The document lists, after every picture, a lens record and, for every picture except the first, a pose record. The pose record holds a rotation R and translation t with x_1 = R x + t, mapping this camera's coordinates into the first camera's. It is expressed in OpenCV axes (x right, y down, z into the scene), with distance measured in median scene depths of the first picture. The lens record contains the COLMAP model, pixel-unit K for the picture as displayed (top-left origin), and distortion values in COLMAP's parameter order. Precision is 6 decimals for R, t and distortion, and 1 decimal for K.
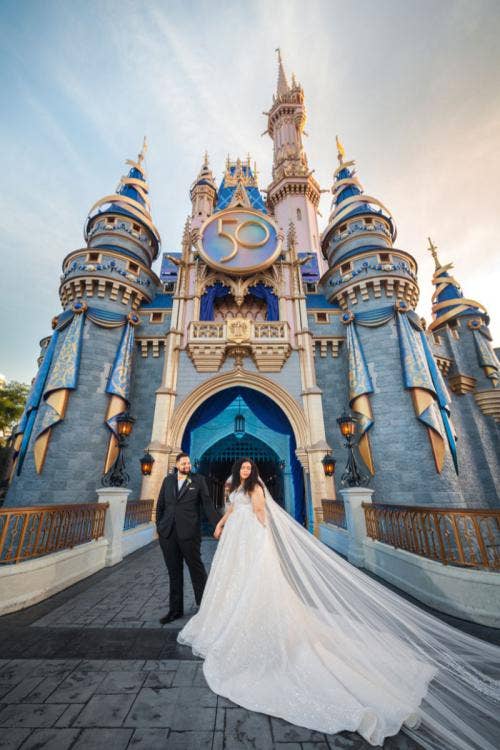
lens RADIAL K [[299.6, 0, 243.1], [0, 299.6, 374.8], [0, 0, 1]] dist [0.000276, 0.000077]
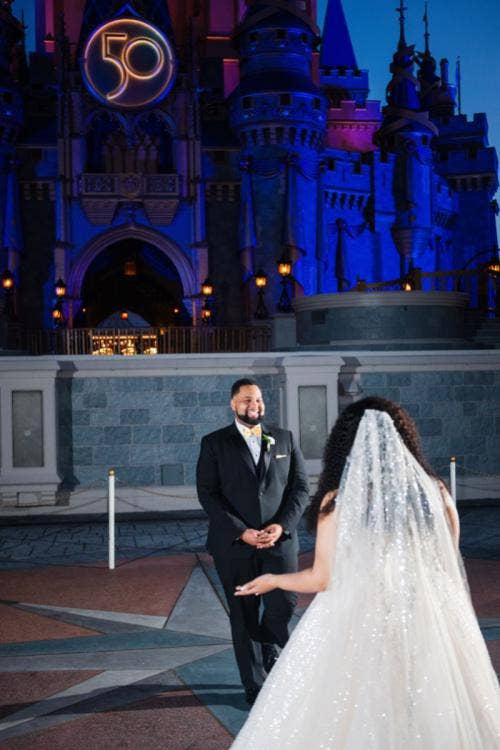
lens RADIAL K [[973.4, 0, 250.4], [0, 973.4, 375.0], [0, 0, 1]] dist [-0.034420, 0.000000]
pose [[0.988758, -0.018657, 0.148355, -0.106394], [-0.039152, 0.925262, 0.377302, -0.759150], [-0.144306, -0.378868, 0.914130, -2.170793]]
